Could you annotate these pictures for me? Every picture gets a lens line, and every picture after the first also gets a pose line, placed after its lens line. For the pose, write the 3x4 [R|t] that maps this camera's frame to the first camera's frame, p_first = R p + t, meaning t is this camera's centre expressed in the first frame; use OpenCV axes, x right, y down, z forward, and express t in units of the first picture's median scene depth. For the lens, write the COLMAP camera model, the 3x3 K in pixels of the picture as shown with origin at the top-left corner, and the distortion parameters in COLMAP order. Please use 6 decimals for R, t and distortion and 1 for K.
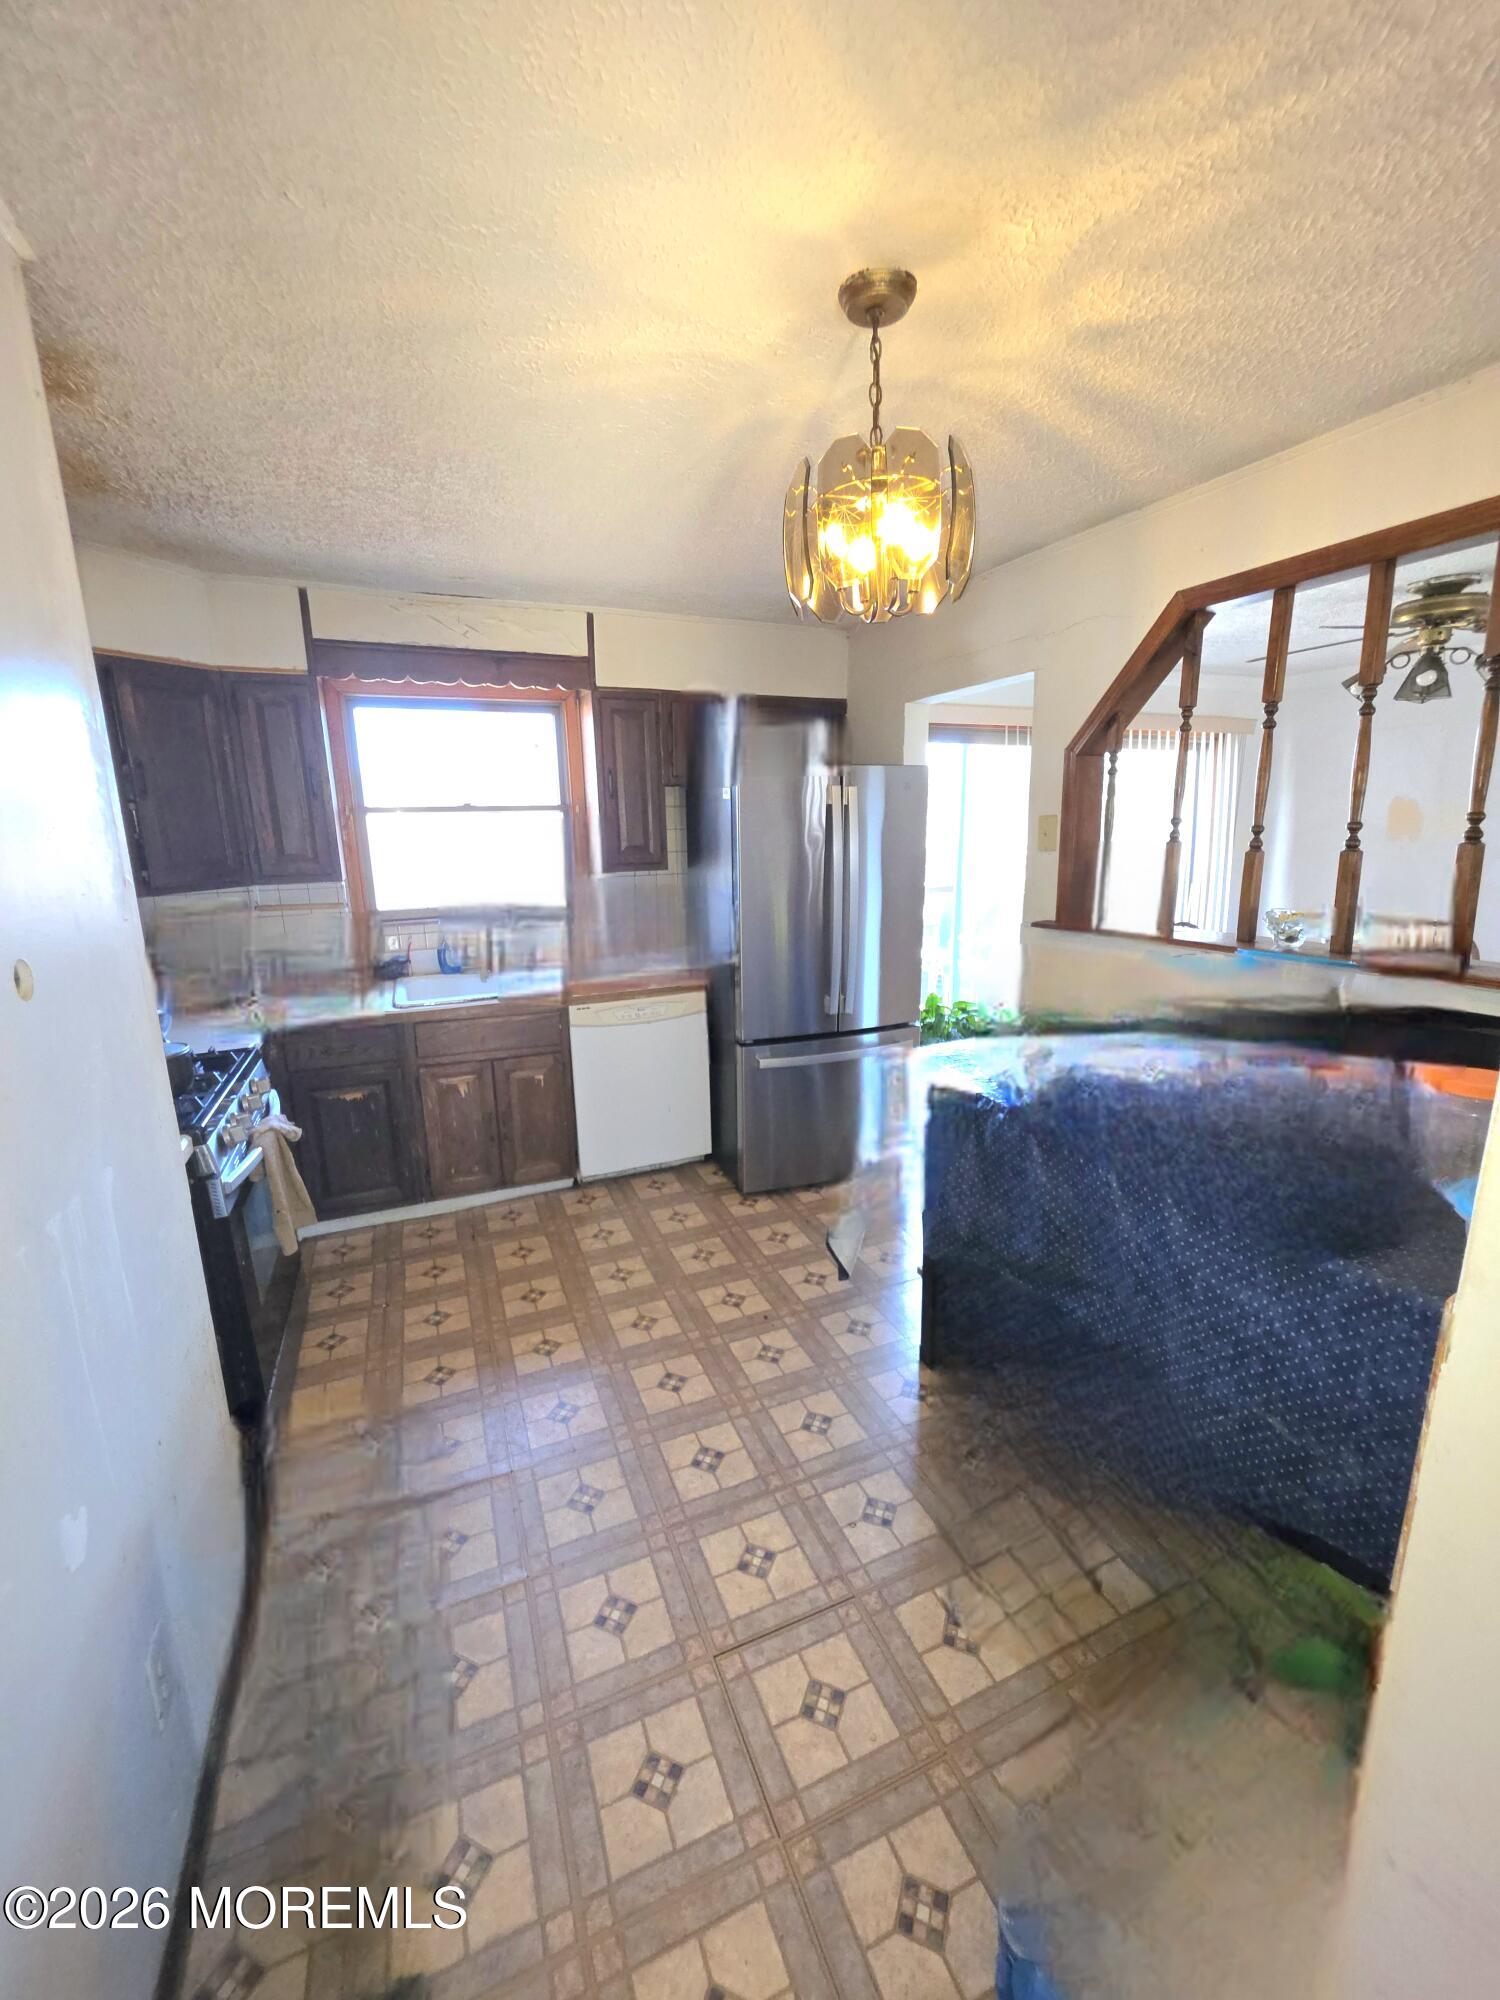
lens RADIAL K [[798.1, 0, 755.0], [0, 798.1, 989.8], [0, 0, 1]] dist [0.004201, -0.000139]
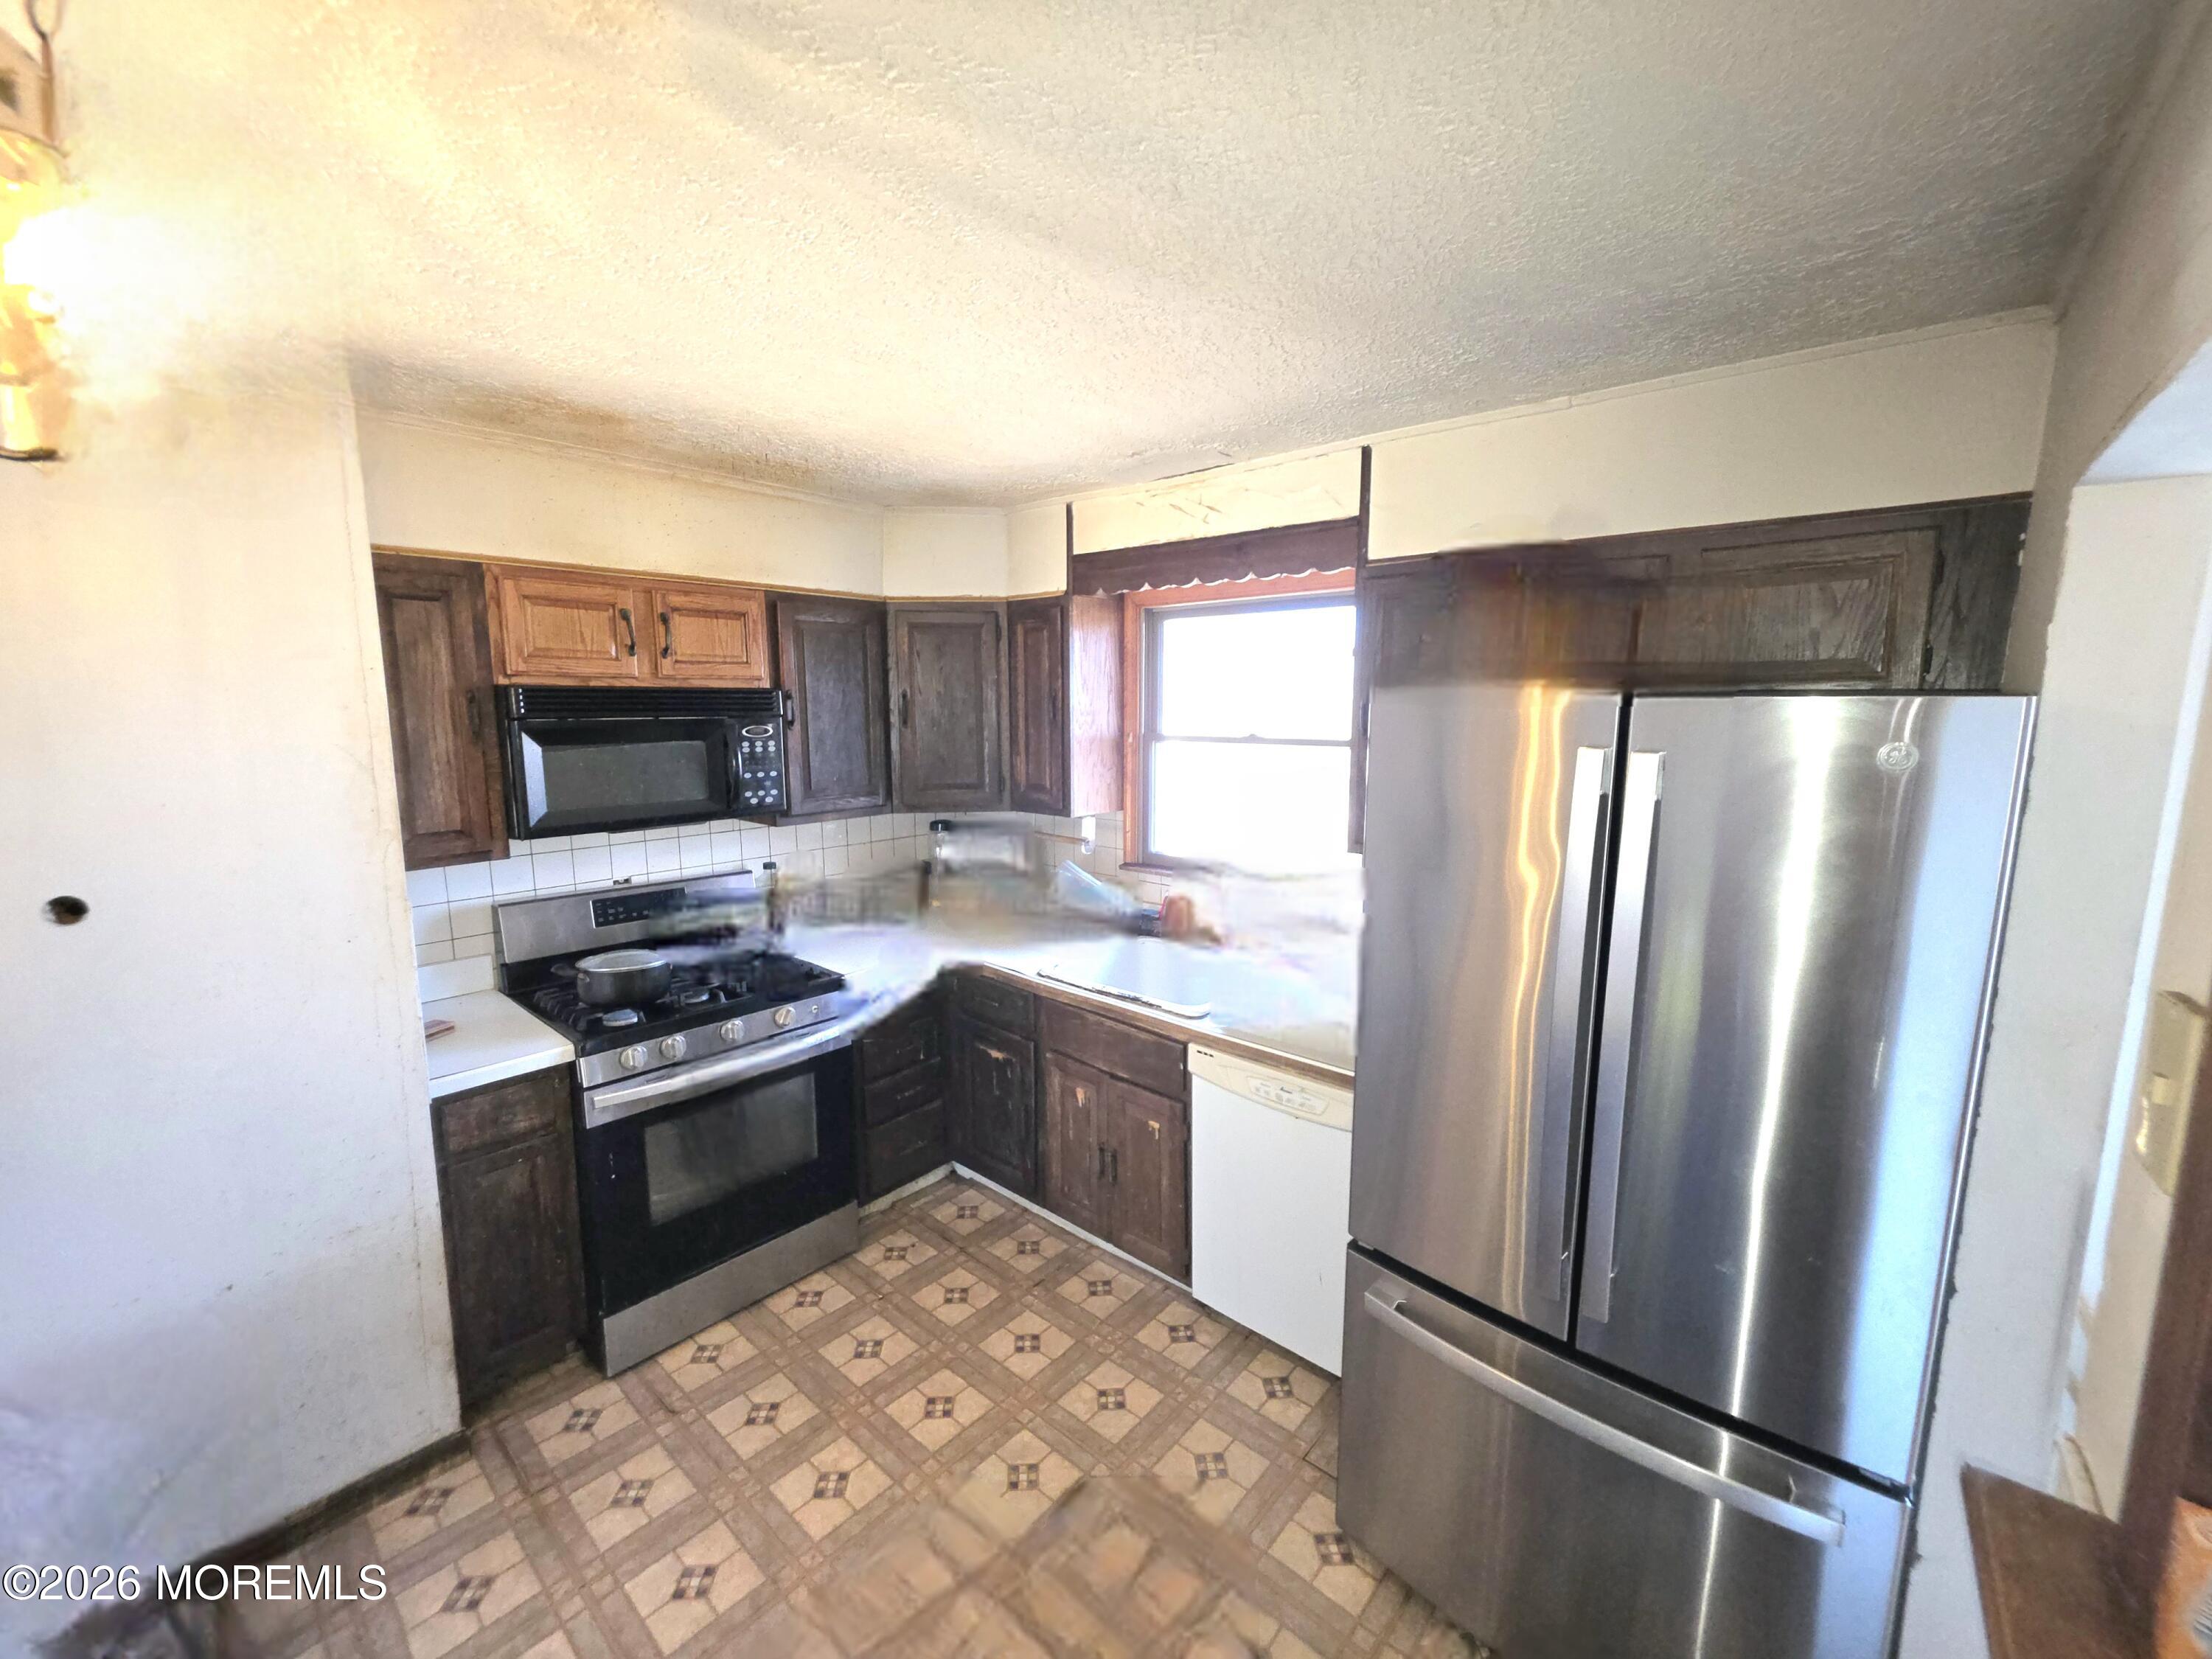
lens RADIAL K [[882.7, 0, 1104.2], [0, 882.7, 828.7], [0, 0, 1]] dist [0.004201, -0.000139]
pose [[0.439425, 0.140478, -0.887227, 0.391114], [-0.203797, 0.977532, 0.053840, -0.191110], [0.874856, 0.157156, 0.458180, 0.602631]]
